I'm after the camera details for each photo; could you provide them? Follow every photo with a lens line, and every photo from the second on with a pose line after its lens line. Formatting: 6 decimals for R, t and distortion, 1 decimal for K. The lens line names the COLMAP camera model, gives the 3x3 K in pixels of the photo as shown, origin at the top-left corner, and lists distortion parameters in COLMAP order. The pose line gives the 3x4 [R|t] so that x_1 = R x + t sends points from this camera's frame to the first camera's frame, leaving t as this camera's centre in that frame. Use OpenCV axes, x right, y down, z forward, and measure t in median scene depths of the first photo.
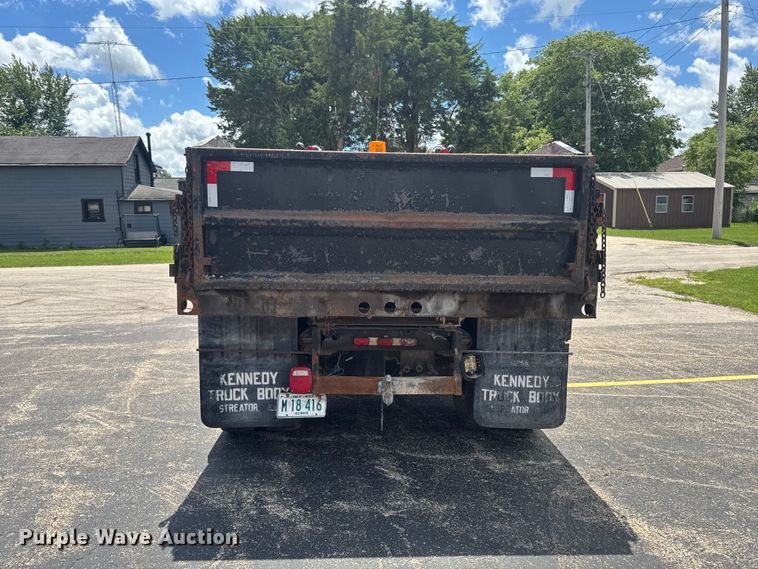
lens RADIAL K [[538.2, 0, 383.9], [0, 538.2, 287.8], [0, 0, 1]] dist [0.003396, -0.000870]
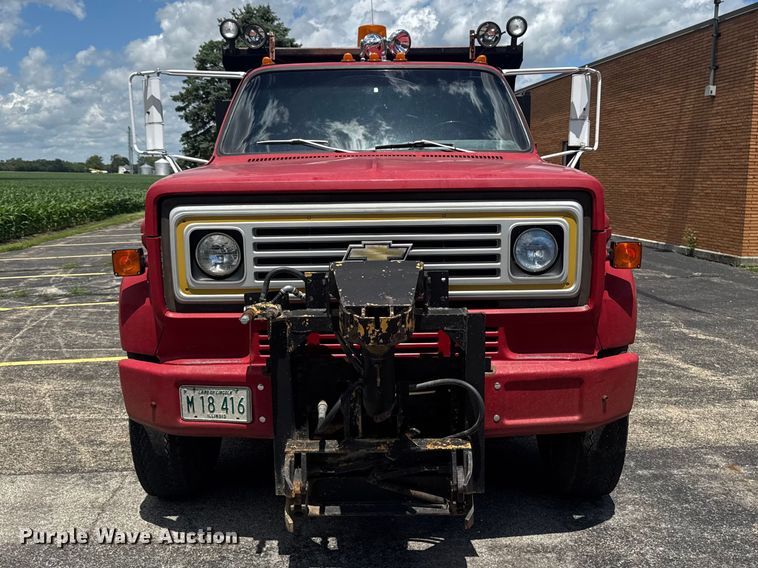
lens RADIAL K [[771.3, 0, 375.6], [0, 771.3, 287.8], [0, 0, 1]] dist [0.126223, -0.264128]
pose [[-0.999306, -0.002834, 0.037133, -0.085342], [0.007741, 0.959513, 0.281557, -0.432575], [-0.036427, 0.281649, -0.958826, 3.386631]]
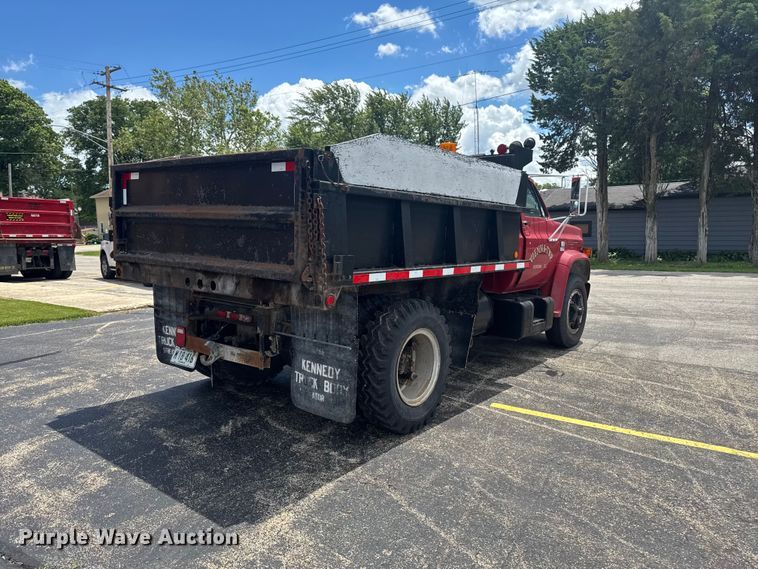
lens RADIAL K [[530.2, 0, 381.1], [0, 530.2, 290.8], [0, 0, 1]] dist [0.065611, -0.089935]
pose [[0.765600, 0.080602, -0.638248, 1.005598], [-0.089486, 0.995818, 0.018418, -0.006142], [0.637063, 0.043013, 0.769610, 0.288636]]
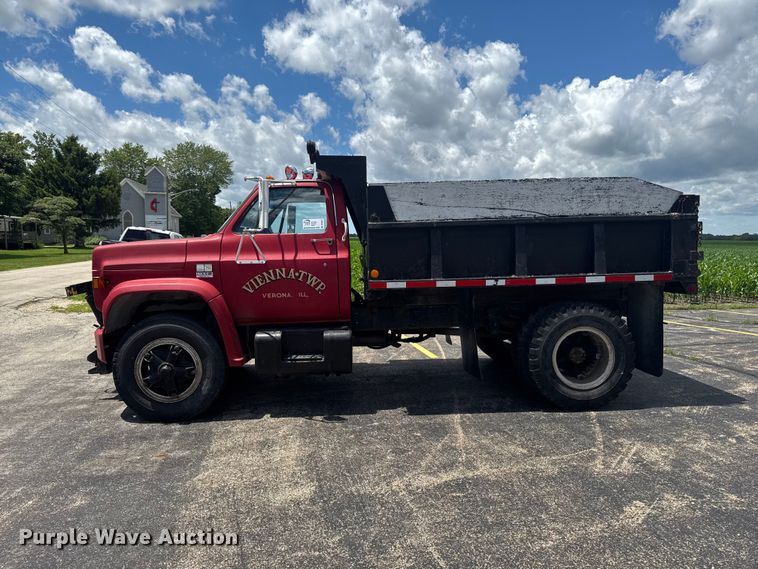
lens RADIAL K [[530.2, 0, 381.1], [0, 530.2, 290.8], [0, 0, 1]] dist [0.065611, -0.089935]
pose [[-0.018110, -0.087047, 0.996040, -1.761082], [0.134664, 0.986914, 0.088698, -0.207374], [-0.990726, 0.135737, -0.006151, 1.739312]]
